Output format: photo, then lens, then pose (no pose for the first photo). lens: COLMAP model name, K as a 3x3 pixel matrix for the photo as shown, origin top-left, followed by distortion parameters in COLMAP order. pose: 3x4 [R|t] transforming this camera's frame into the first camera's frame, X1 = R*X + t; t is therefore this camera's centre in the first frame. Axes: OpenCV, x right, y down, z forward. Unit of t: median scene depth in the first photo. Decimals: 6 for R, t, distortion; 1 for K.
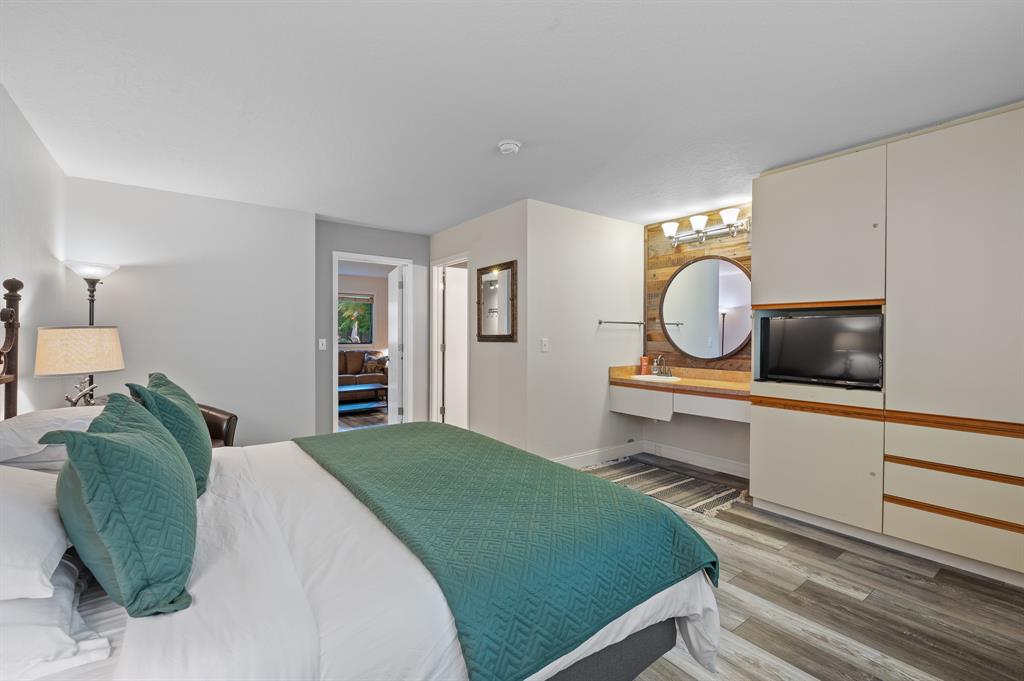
lens RADIAL K [[429.6, 0, 512.5], [0, 429.6, 343.7], [0, 0, 1]] dist [-0.003569, -0.003364]
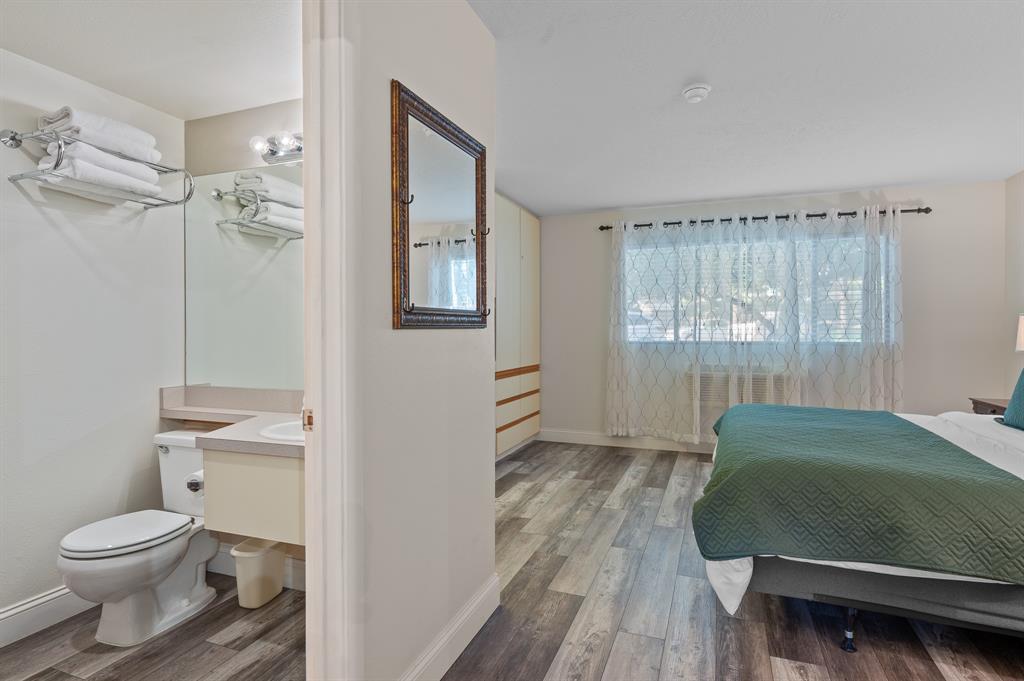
lens RADIAL K [[541.3, 0, 514.0], [0, 541.3, 336.4], [0, 0, 1]] dist [0.006245, 0.000200]
pose [[-0.527263, -0.012334, 0.849613, -0.670305], [0.012261, 0.999680, 0.022121, -0.008906], [-0.849614, 0.022081, -0.526943, 1.712652]]
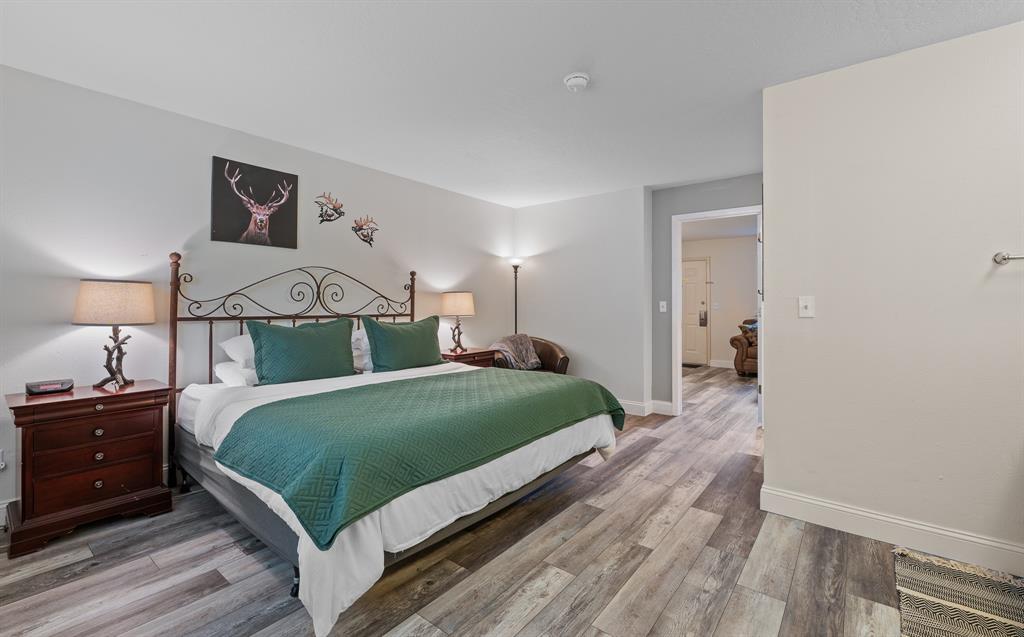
lens RADIAL K [[450.4, 0, 504.0], [0, 450.4, 299.5], [0, 0, 1]] dist [-0.007695, -0.002018]
pose [[0.246973, -0.012669, -0.968939, 0.792970], [-0.021593, 0.999594, -0.018574, 0.018758], [0.968782, 0.025510, 0.246600, 0.568622]]
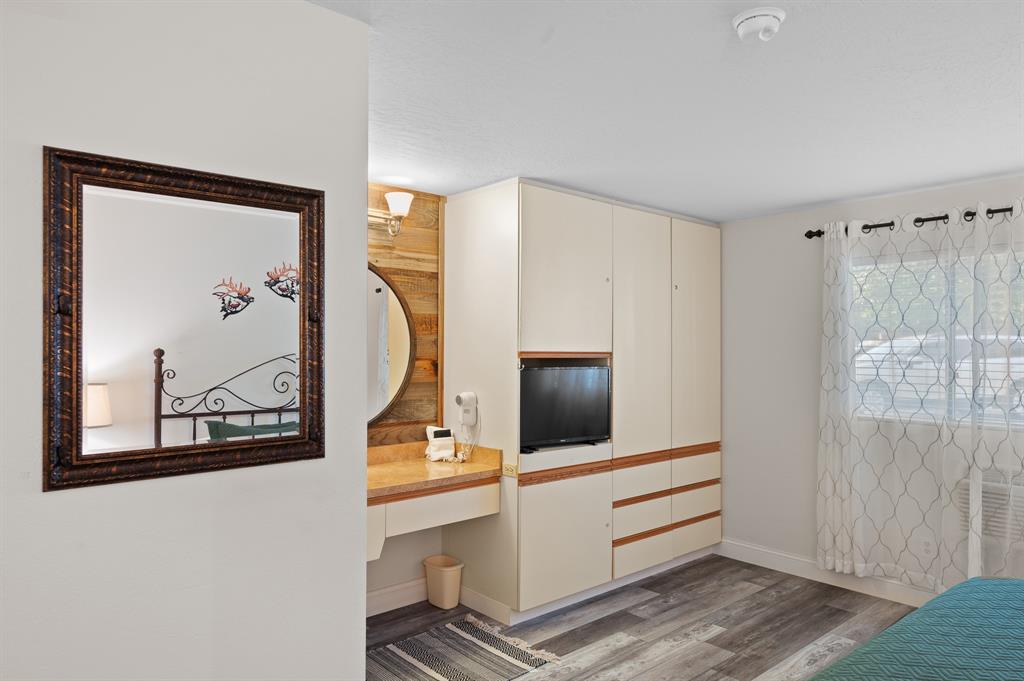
lens RADIAL K [[668.9, 0, 505.3], [0, 668.9, 337.1], [0, 0, 1]] dist [0.005087, 0.005245]
pose [[-0.071866, 0.014908, 0.997303, -0.648757], [0.016072, 0.999776, -0.013787, -0.108455], [-0.997285, 0.015038, -0.072090, 1.211937]]
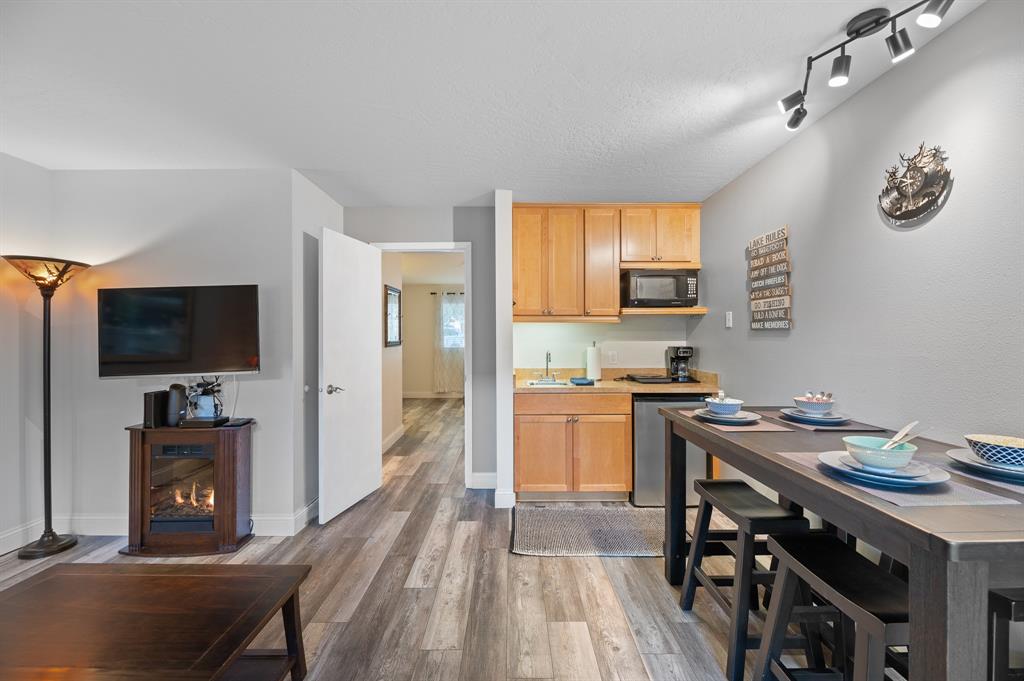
lens RADIAL K [[416.4, 0, 506.4], [0, 416.4, 333.1], [0, 0, 1]] dist [-0.006703, 0.000589]
pose [[-0.789492, 0.005278, 0.613739, -1.548510], [0.012032, 0.999904, 0.006880, -0.070169], [-0.613643, 0.012816, -0.789479, 2.548867]]
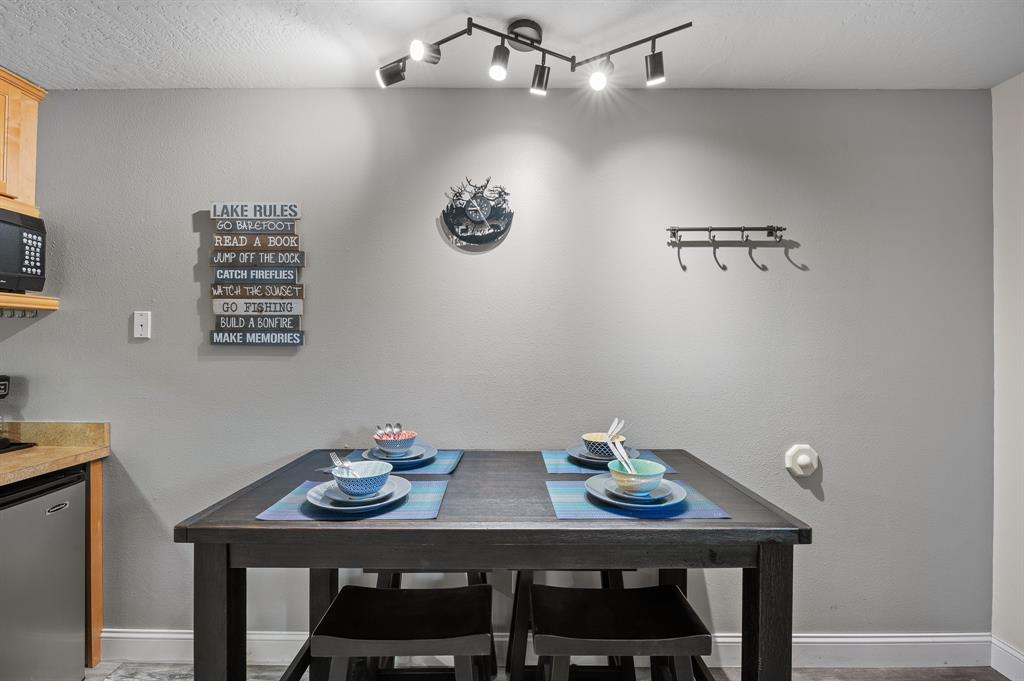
lens RADIAL K [[429.6, 0, 514.2], [0, 429.6, 341.3], [0, 0, 1]] dist [-0.003569, -0.003364]
pose [[-0.606459, -0.006221, -0.795090, -1.177472], [-0.019692, 0.999780, 0.007197, -0.081572], [0.794871, 0.020022, -0.606448, 2.176027]]
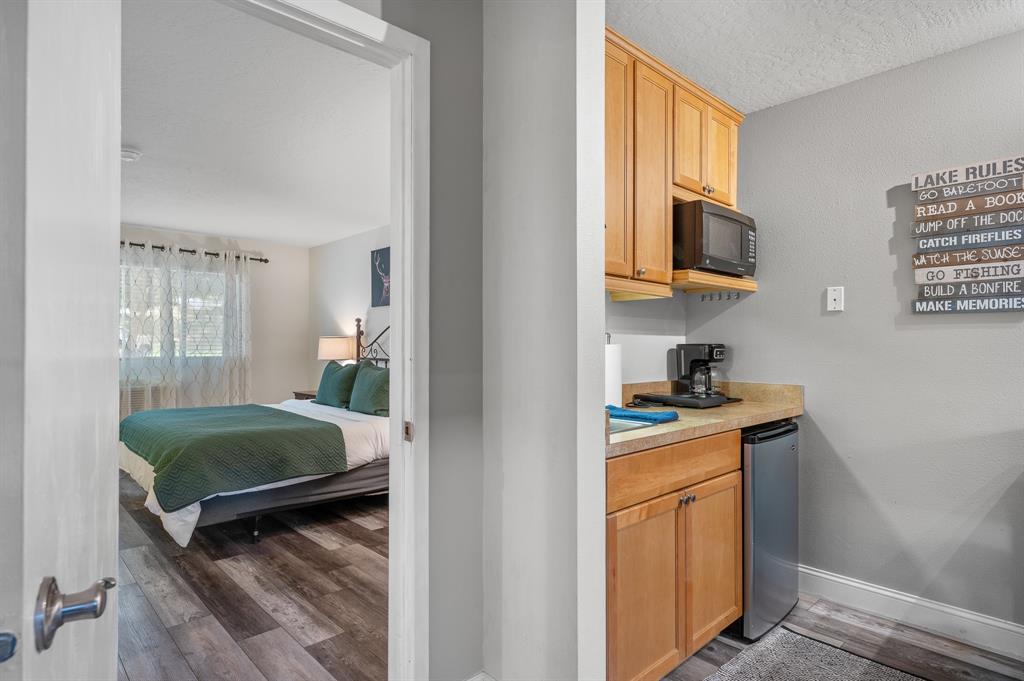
lens RADIAL K [[560.2, 0, 508.5], [0, 560.2, 338.8], [0, 0, 1]] dist [0.001519, 0.002015]
pose [[-0.995532, -0.006093, -0.094231, -0.727210], [-0.006585, 0.999966, 0.004909, -0.026605], [0.094198, 0.005507, -0.995538, 2.222880]]
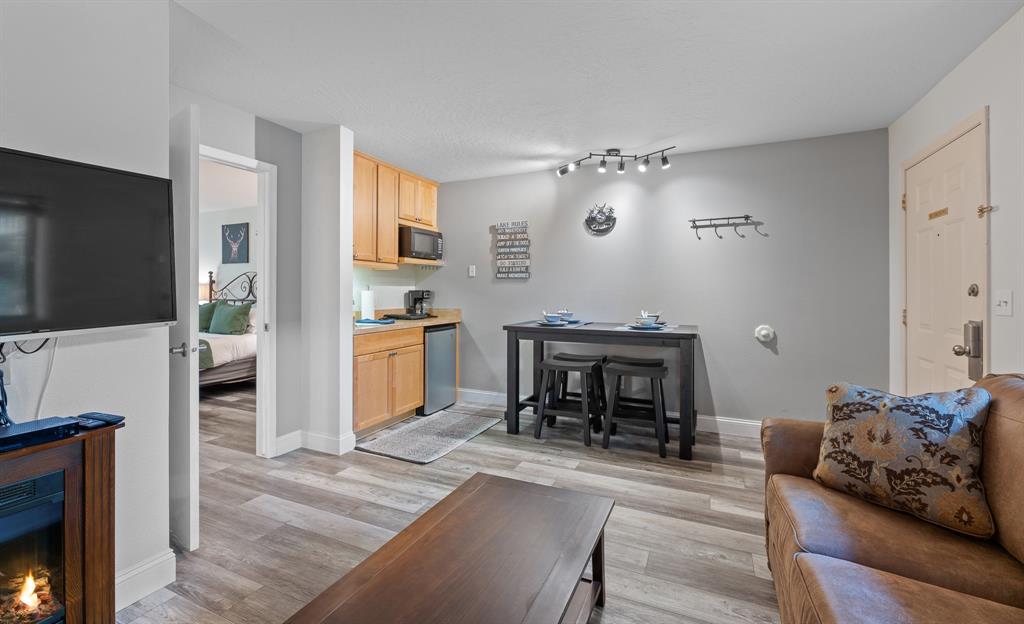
lens RADIAL K [[433.8, 0, 515.8], [0, 433.8, 284.8], [0, 0, 1]] dist [-0.000847, -0.002004]
pose [[-0.883296, -0.009266, -0.468724, -0.721042], [-0.012527, 0.999914, 0.003842, -0.046660], [0.468649, 0.009265, -0.883336, 2.891182]]
